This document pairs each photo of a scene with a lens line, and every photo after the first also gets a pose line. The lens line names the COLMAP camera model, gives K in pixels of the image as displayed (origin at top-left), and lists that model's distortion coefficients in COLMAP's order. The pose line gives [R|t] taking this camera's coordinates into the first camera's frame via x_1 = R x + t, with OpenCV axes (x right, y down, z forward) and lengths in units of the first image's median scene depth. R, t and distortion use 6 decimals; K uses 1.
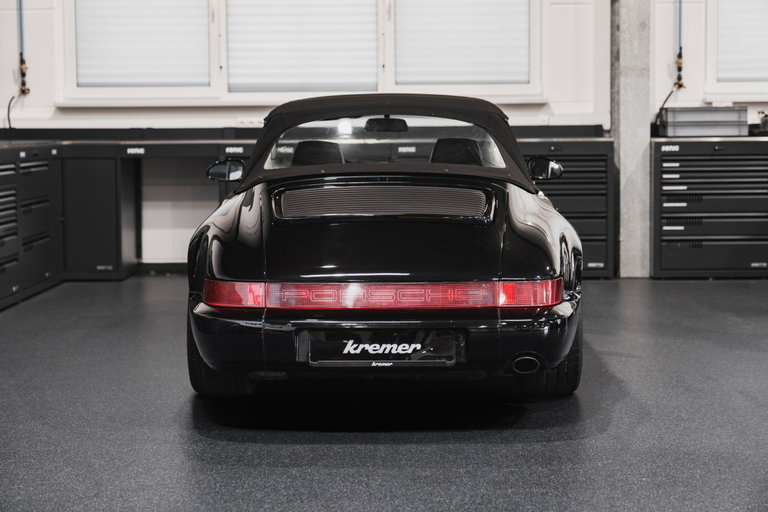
lens RADIAL K [[1511.1, 0, 377.6], [0, 1511.1, 248.5], [0, 0, 1]] dist [0.023895, 0.000000]
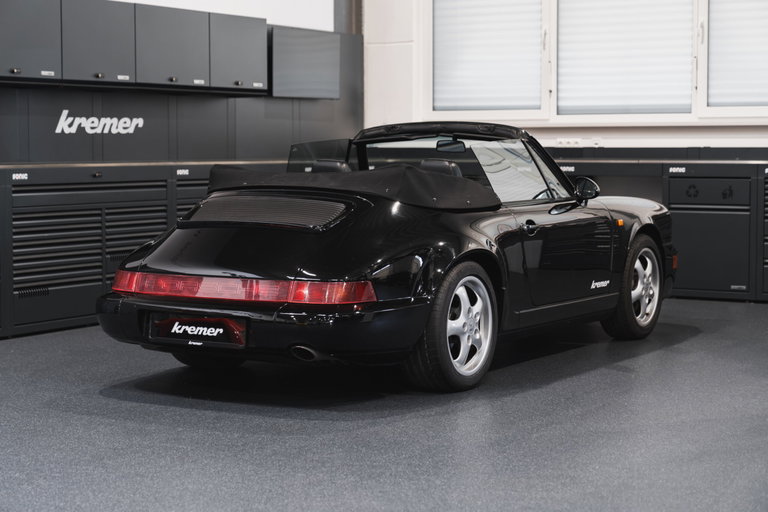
lens RADIAL K [[1511.1, 0, 376.7], [0, 1511.1, 262.8], [0, 0, 1]] dist [0.023895, 0.000000]
pose [[0.872811, 0.043887, -0.486082, 0.449522], [-0.045182, 0.998938, 0.009062, -0.003437], [0.485963, 0.014053, 0.873866, 0.006328]]
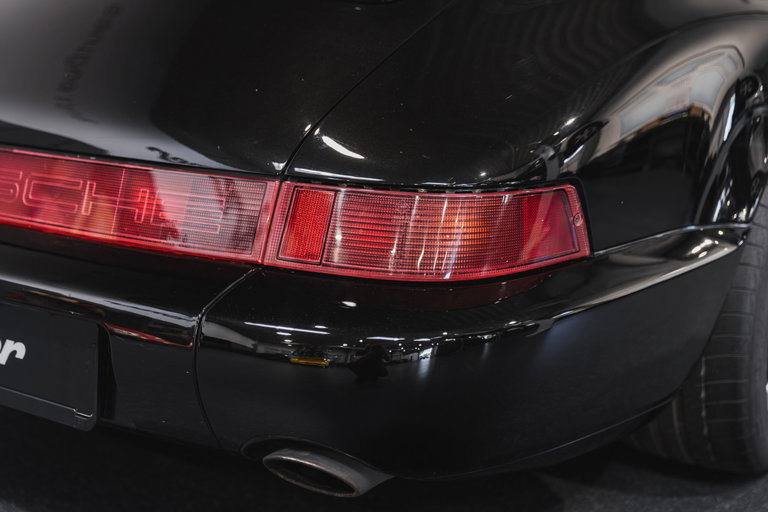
lens RADIAL K [[1077.2, 0, 381.2], [0, 1077.2, 251.8], [0, 0, 1]] dist [0.003474, 0.000000]
pose [[0.856461, 0.145464, -0.495293, 0.130737], [-0.067459, 0.982787, 0.171988, -0.001354], [0.511786, -0.113889, 0.851531, 0.528764]]
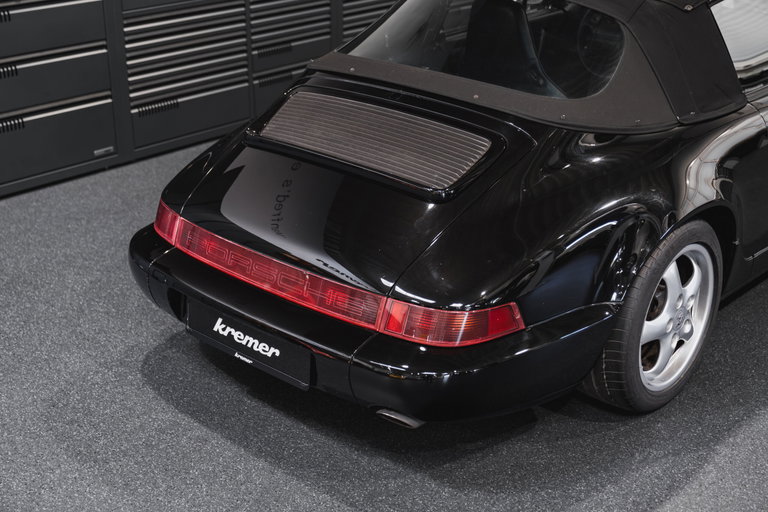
lens RADIAL K [[1077.2, 0, 386.3], [0, 1077.2, 257.1], [0, 0, 1]] dist [0.003474, 0.000000]
pose [[0.763152, 0.266380, -0.588762, 0.237611], [-0.062043, 0.937081, 0.343554, -0.107913], [0.643234, -0.225655, 0.731663, 0.405784]]
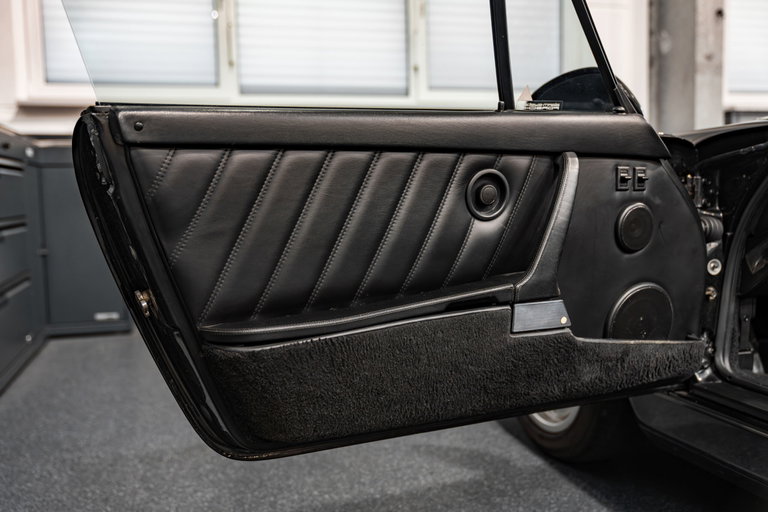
lens RADIAL K [[744.3, 0, 385.4], [0, 744.3, 252.5], [0, 0, 1]] dist [0.010881, 0.000000]
pose [[0.956097, -0.039245, 0.290412, -0.207519], [0.040670, 0.999172, 0.001128, -0.017550], [-0.290216, 0.010732, 0.956901, 0.824271]]
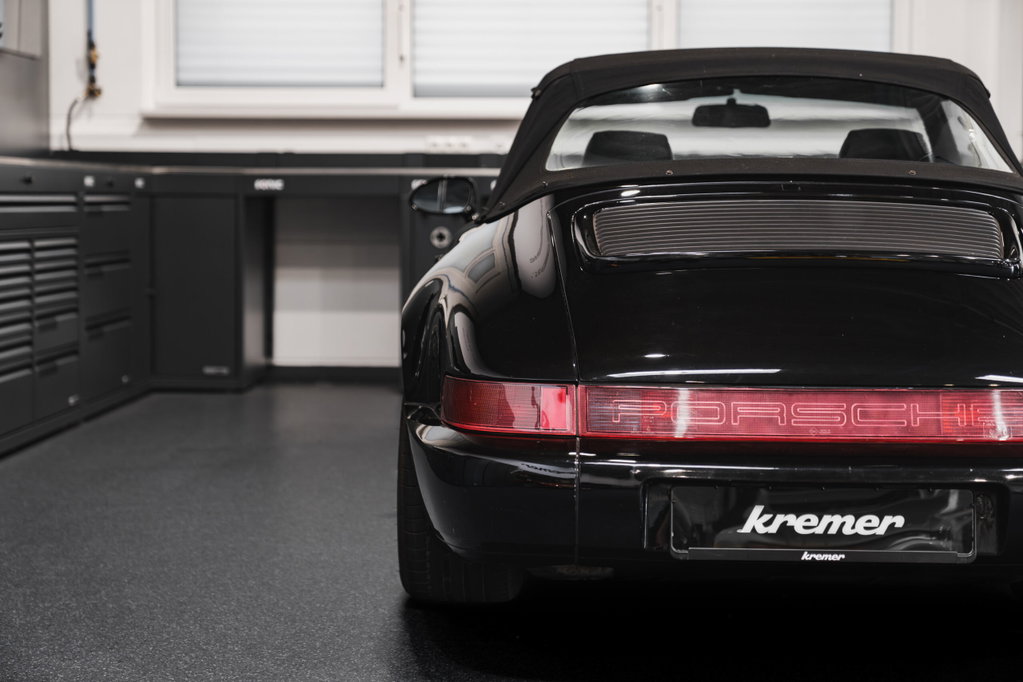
lens RADIAL K [[2012.9, 0, 511.1], [0, 2012.9, 340.6], [0, 0, 1]] dist [0.023895, 0.000000]
pose [[0.999637, 0.013308, -0.023430, -0.051603], [-0.013561, 0.999851, -0.010665, 0.009977], [0.023285, 0.010978, 0.999669, 0.222964]]
